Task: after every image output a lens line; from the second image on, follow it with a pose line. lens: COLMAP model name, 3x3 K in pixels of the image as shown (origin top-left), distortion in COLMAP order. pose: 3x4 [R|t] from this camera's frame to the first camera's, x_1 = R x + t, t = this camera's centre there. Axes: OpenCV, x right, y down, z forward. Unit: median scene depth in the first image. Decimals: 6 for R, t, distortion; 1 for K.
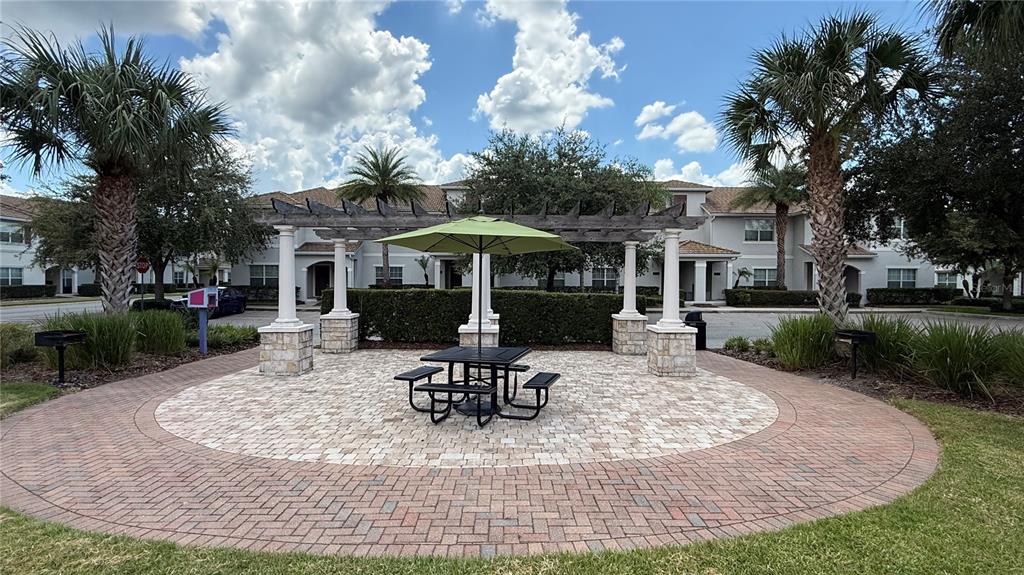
lens RADIAL K [[474.9, 0, 512.0], [0, 474.9, 287.5], [0, 0, 1]] dist [0.000113, -0.000088]
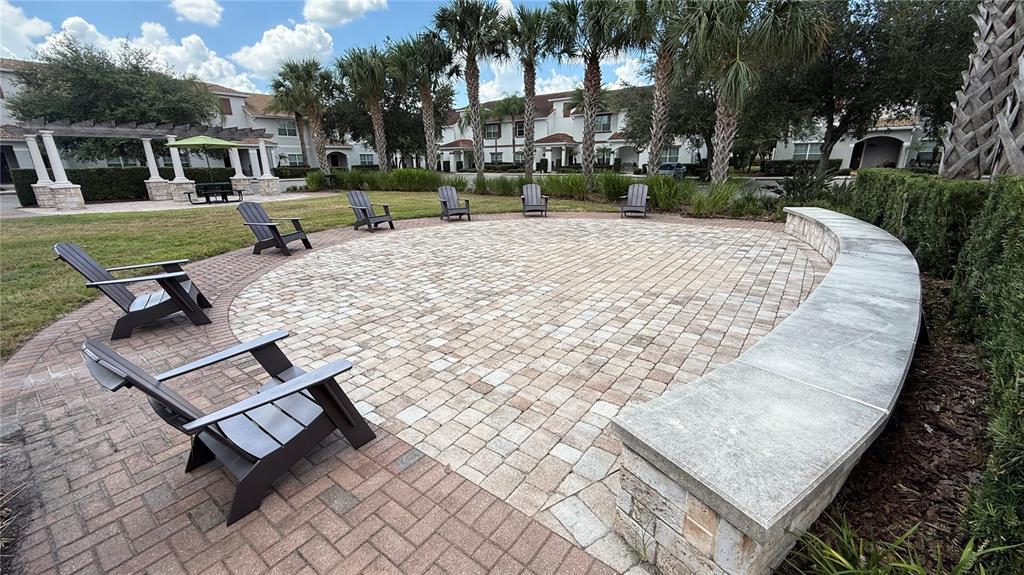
lens RADIAL K [[409.9, 0, 512.0], [0, 409.9, 287.5], [0, 0, 1]] dist [-0.000214, -0.000264]
pose [[0.574997, -0.252206, 0.778312, -0.255625], [0.030002, 0.957161, 0.287997, 0.015746], [-0.817605, -0.142247, 0.557932, -0.471018]]
